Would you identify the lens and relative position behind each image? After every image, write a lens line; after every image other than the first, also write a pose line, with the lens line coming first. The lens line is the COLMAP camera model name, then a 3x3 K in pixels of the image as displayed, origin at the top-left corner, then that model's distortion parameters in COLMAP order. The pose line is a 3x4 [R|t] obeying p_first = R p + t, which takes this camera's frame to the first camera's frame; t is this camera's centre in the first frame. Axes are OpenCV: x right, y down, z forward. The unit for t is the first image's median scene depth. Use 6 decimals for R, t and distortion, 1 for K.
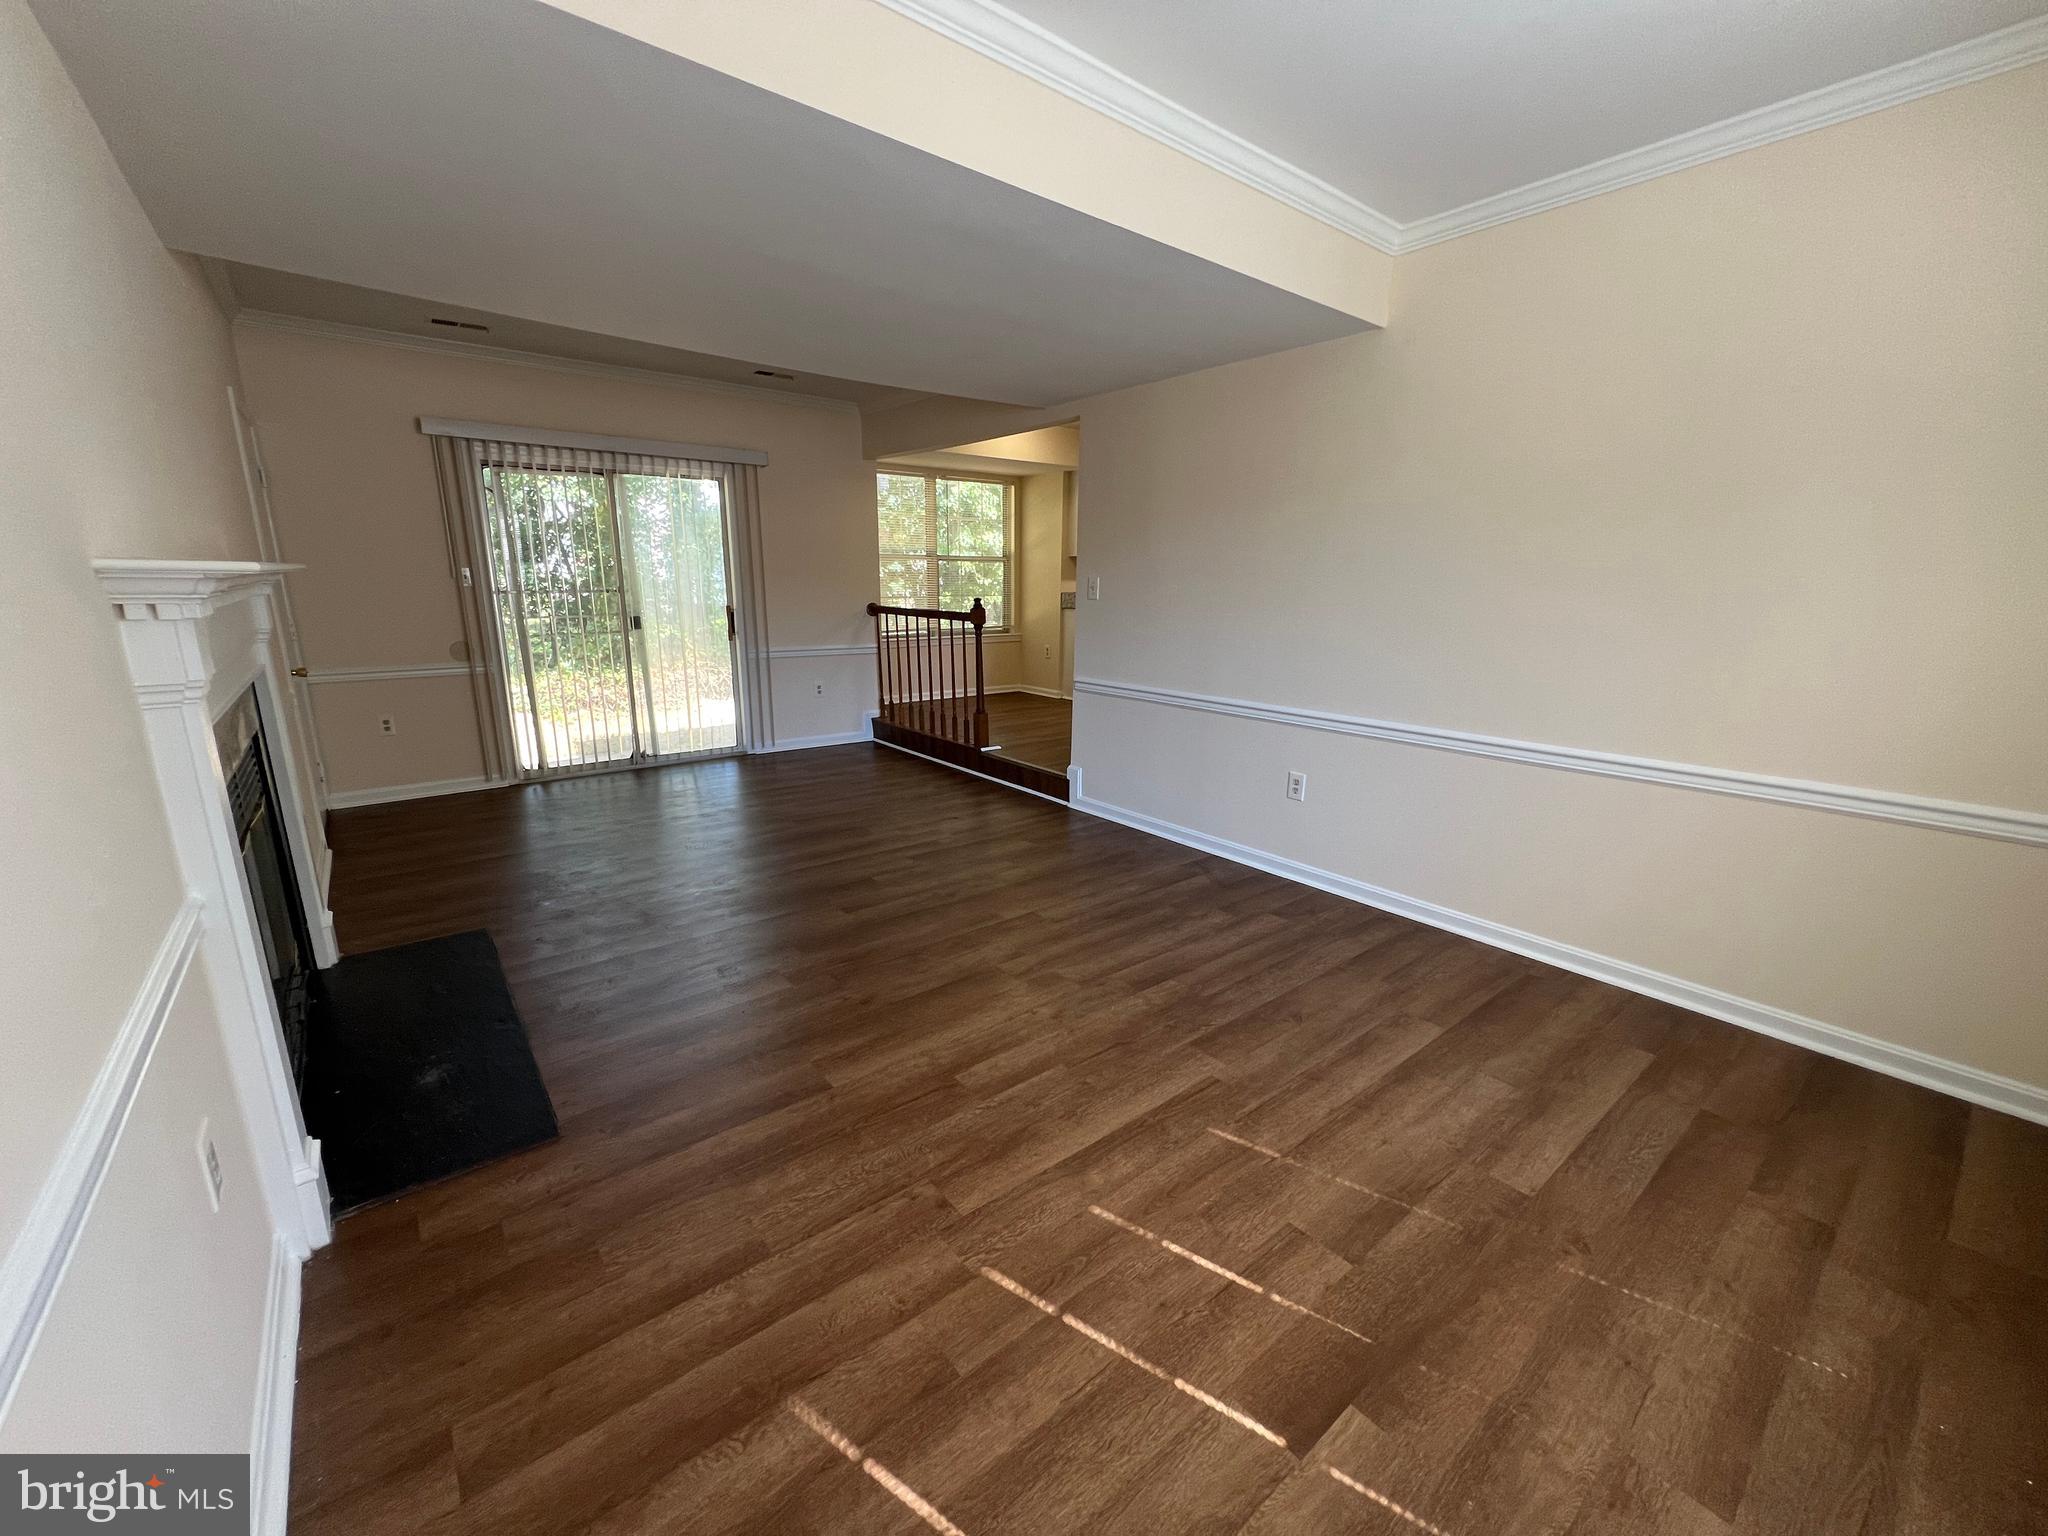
lens RADIAL K [[814.1, 0, 1021.5], [0, 814.1, 771.3], [0, 0, 1]] dist [-0.000339, 0.000093]
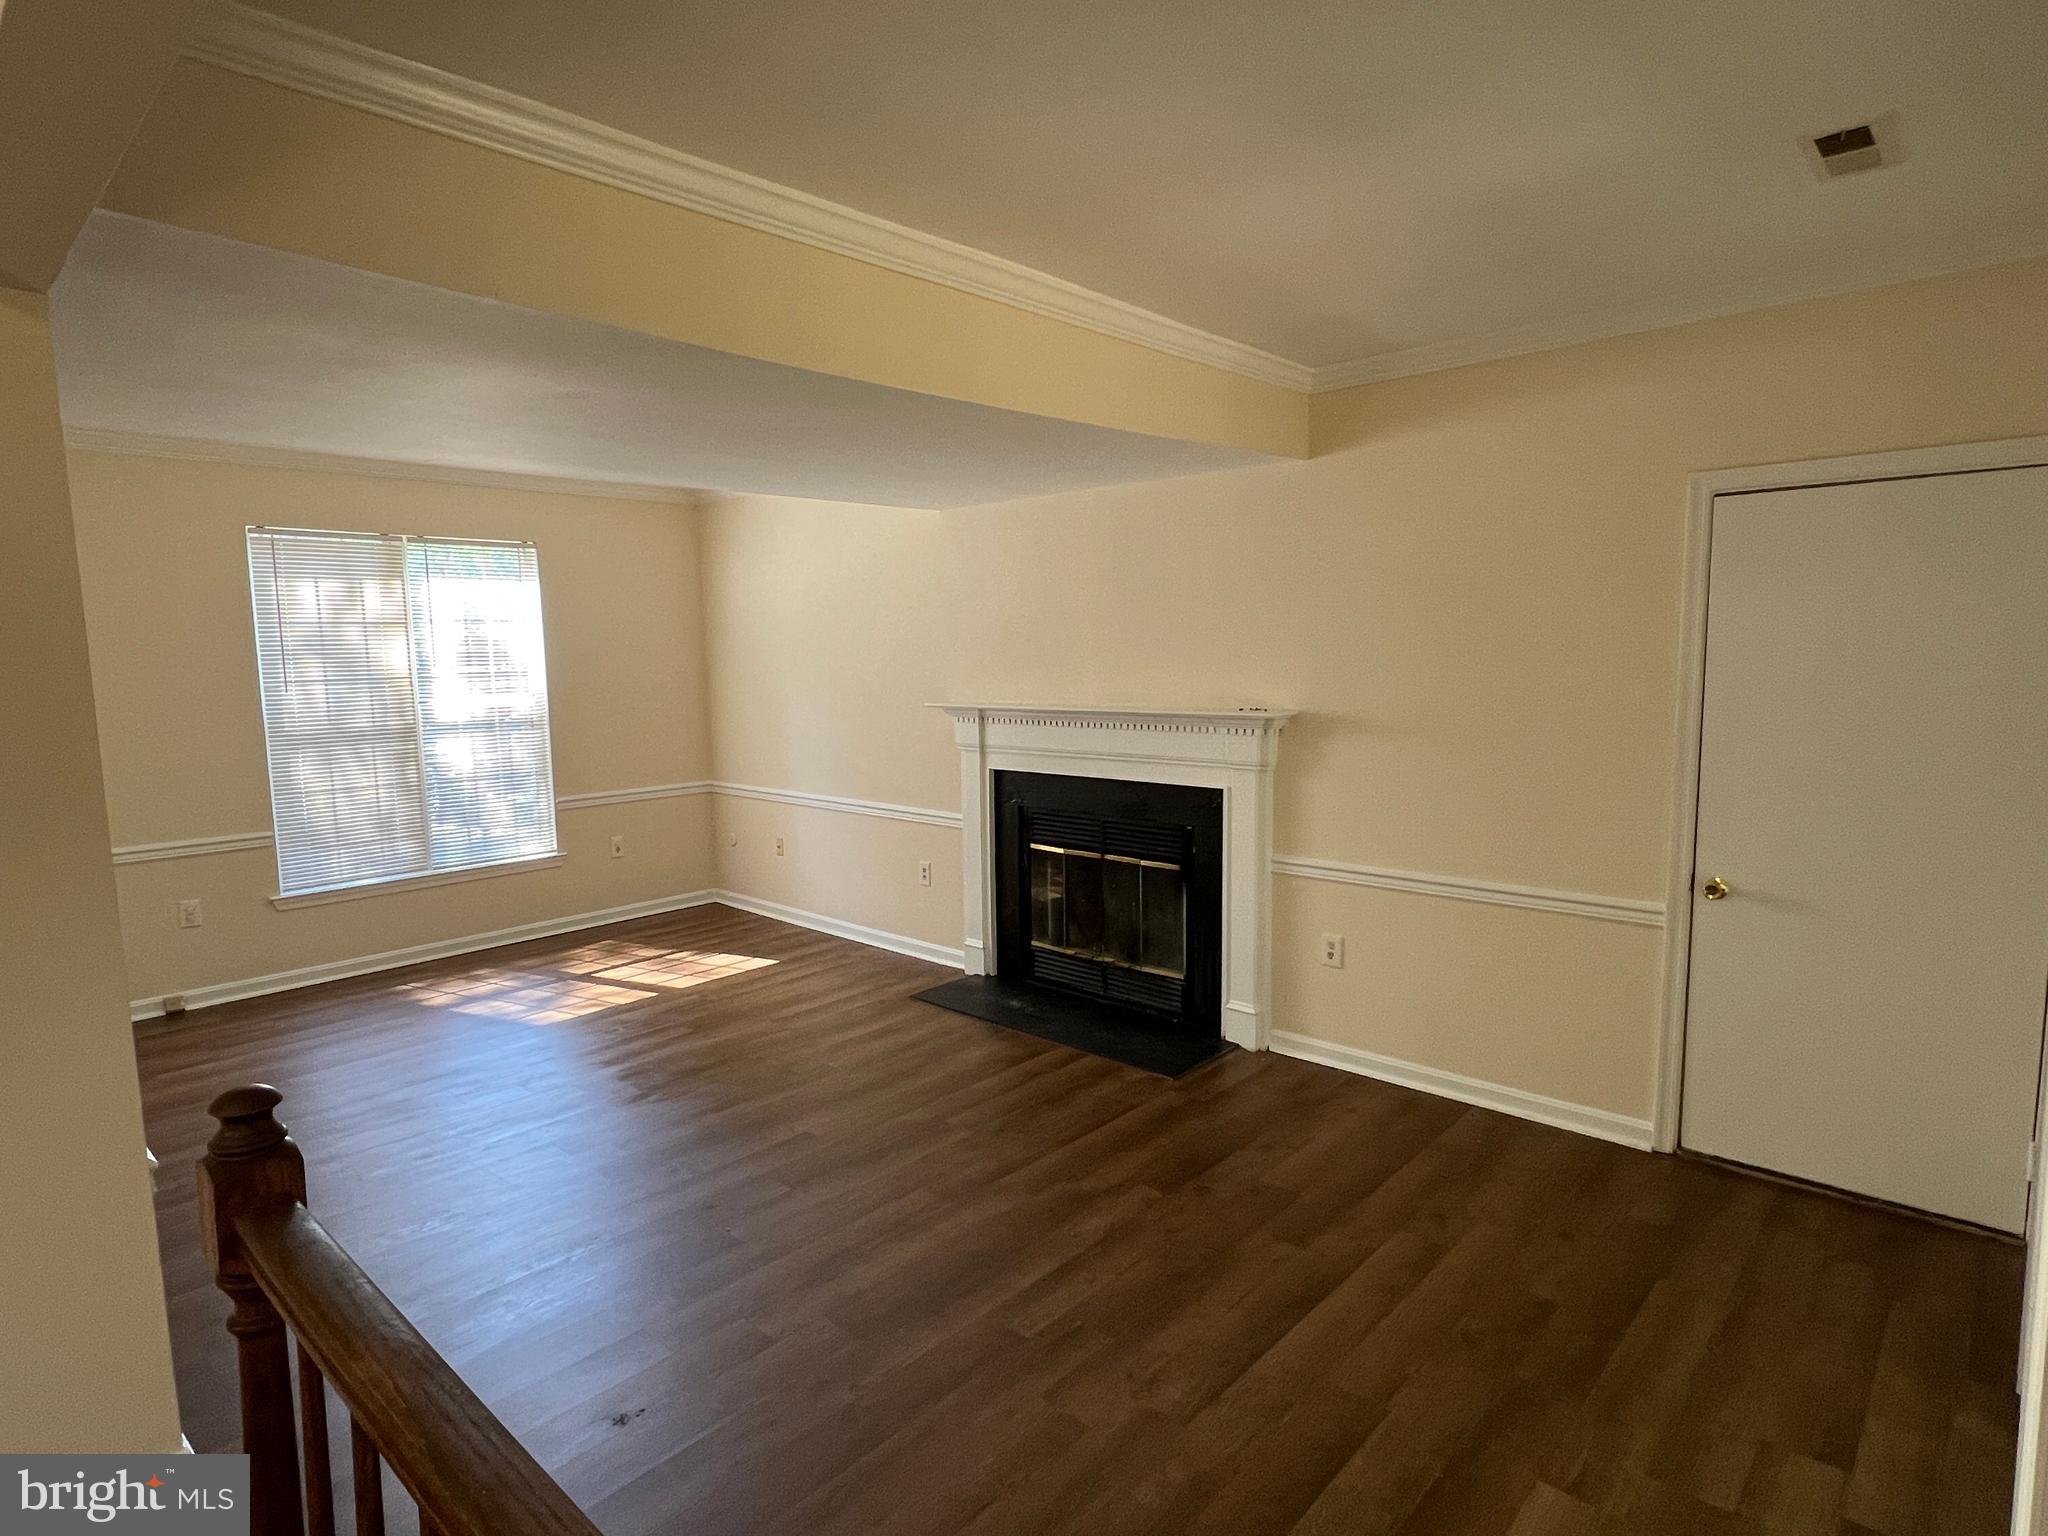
lens RADIAL K [[1105.8, 0, 1024.0], [0, 1105.8, 768.0], [0, 0, 1]] dist [0.002439, 0.000580]
pose [[-0.988646, 0.025040, -0.148165, -0.277931], [-0.026433, 0.941663, 0.335516, -0.562690], [0.147923, 0.335623, -0.930310, 1.961730]]
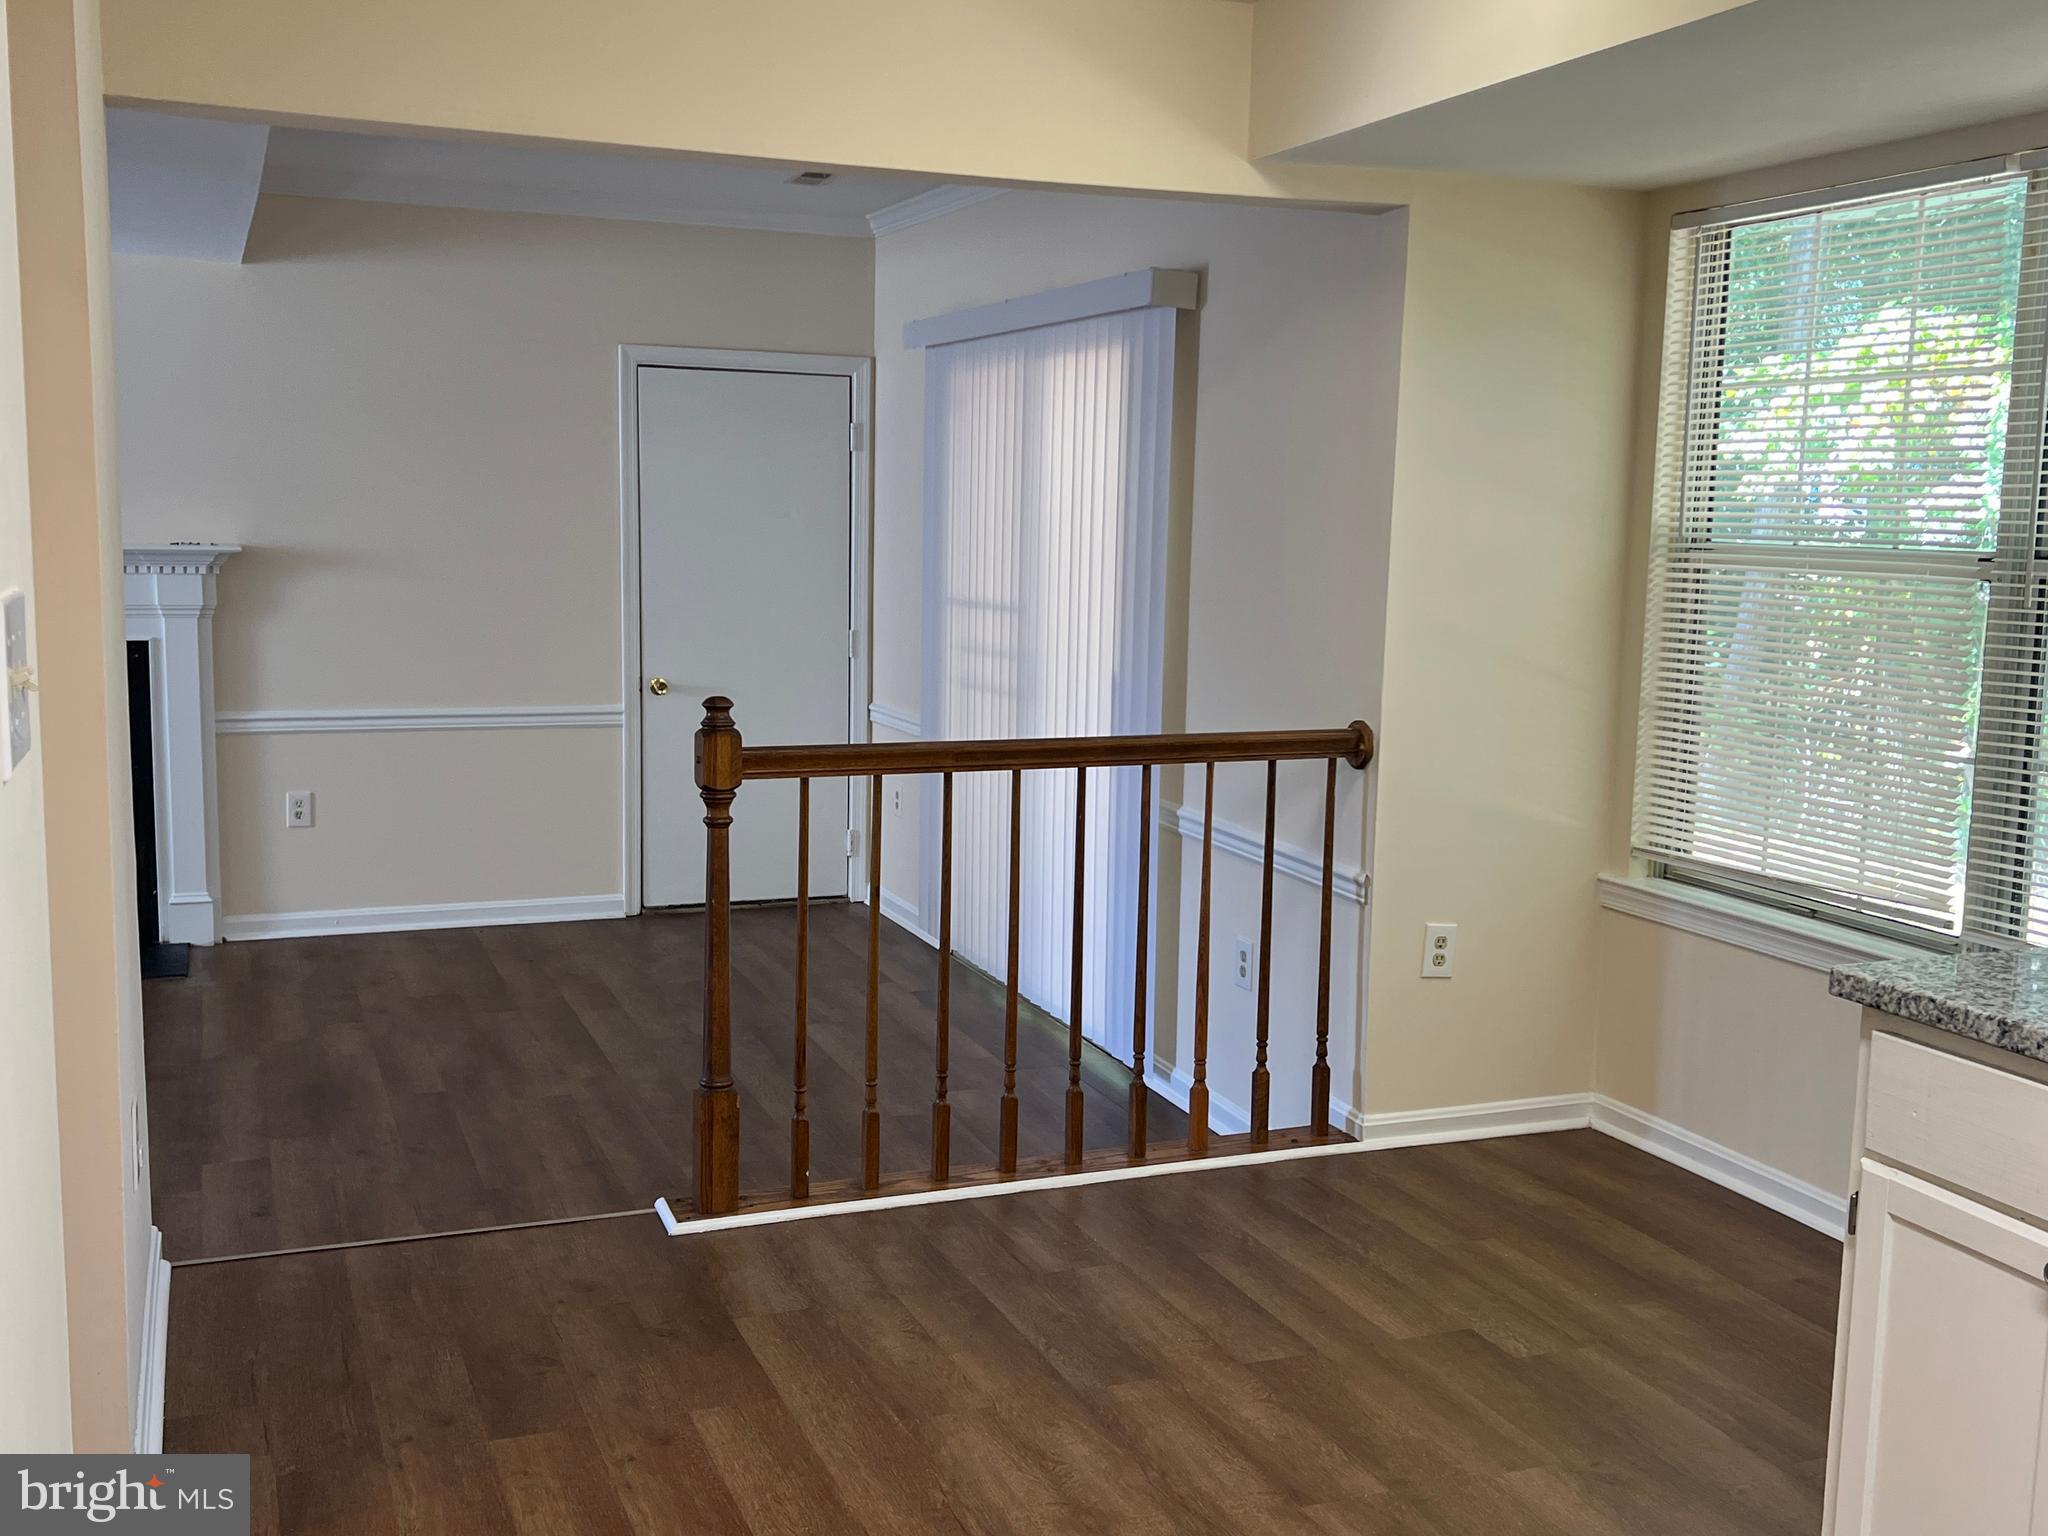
lens RADIAL K [[1975.0, 0, 1024.0], [0, 1975.0, 768.0], [0, 0, 1]] dist [0.158371, -0.379981]
pose [[-0.277611, 0.109014, -0.954488, 0.961927], [-0.247647, 0.951843, 0.180739, -0.557006], [0.928226, 0.286551, -0.237245, 2.090974]]
